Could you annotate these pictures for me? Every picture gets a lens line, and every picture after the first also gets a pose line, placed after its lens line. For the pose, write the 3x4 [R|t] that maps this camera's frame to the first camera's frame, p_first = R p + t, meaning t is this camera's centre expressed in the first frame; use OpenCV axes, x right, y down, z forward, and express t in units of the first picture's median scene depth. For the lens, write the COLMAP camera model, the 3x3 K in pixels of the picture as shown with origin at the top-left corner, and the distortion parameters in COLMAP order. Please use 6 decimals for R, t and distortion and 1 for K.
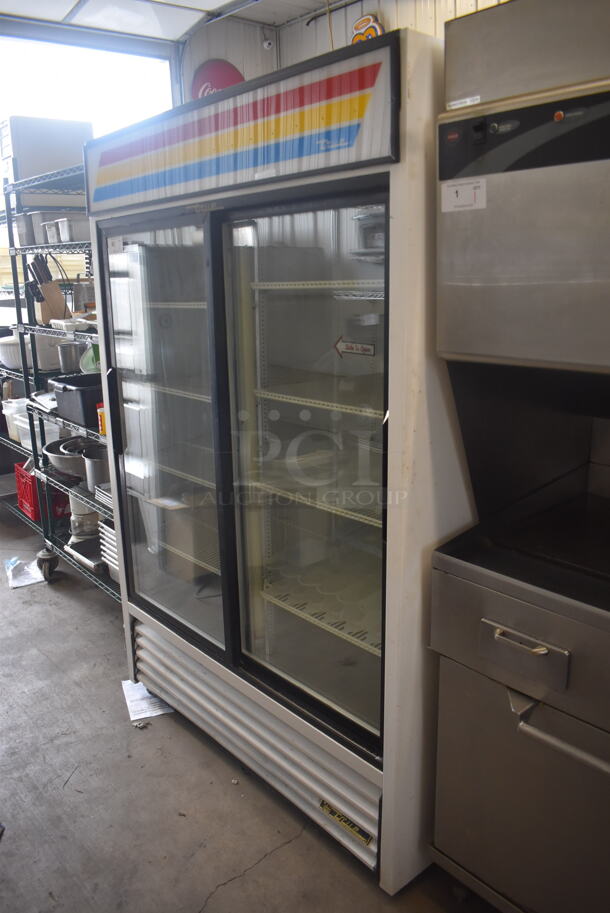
lens RADIAL K [[709.1, 0, 305.0], [0, 709.1, 456.5], [0, 0, 1]] dist [-0.069040, -0.001373]
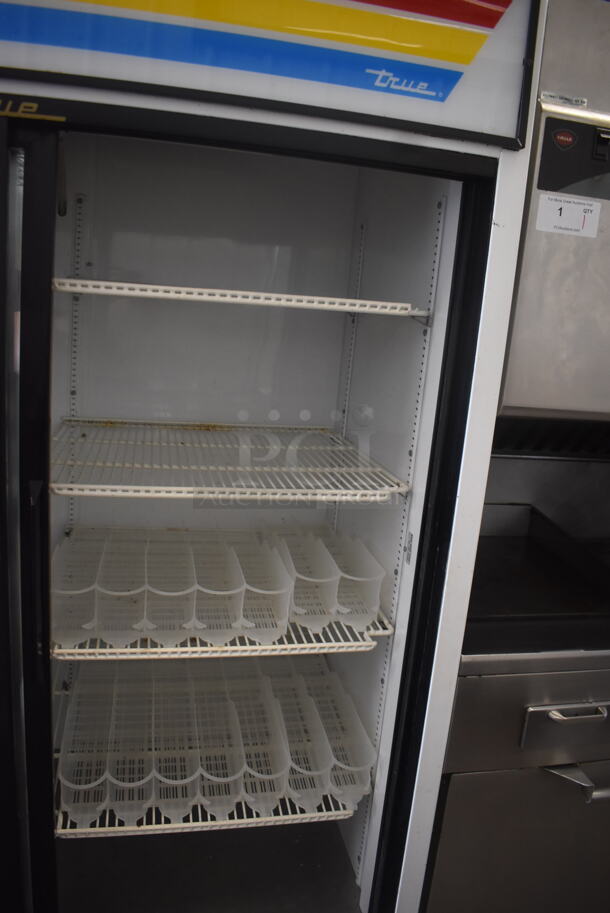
lens RADIAL K [[751.0, 0, 275.0], [0, 751.0, 520.2], [0, 0, 1]] dist [-0.083519, 0.001830]
pose [[0.487621, -0.174238, 0.855492, -0.698150], [0.131167, 0.983382, 0.125521, -0.169279], [-0.863146, 0.051005, 0.502371, 0.850098]]
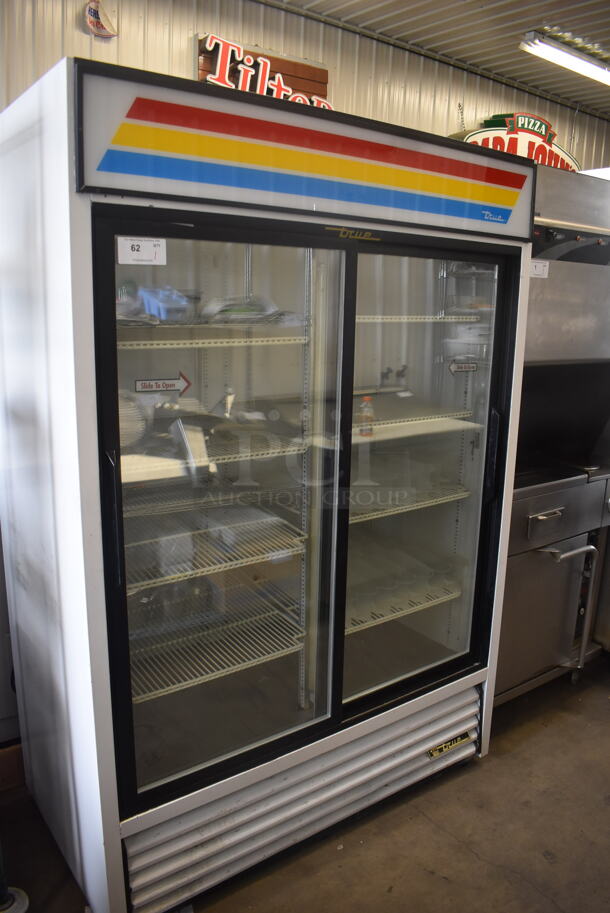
lens RADIAL K [[709.1, 0, 305.0], [0, 709.1, 456.5], [0, 0, 1]] dist [-0.069040, -0.001373]
pose [[0.078229, -0.192591, 0.978156, -1.509905], [0.220414, 0.960223, 0.171433, -0.337180], [-0.972264, 0.202188, 0.117567, 1.384172]]
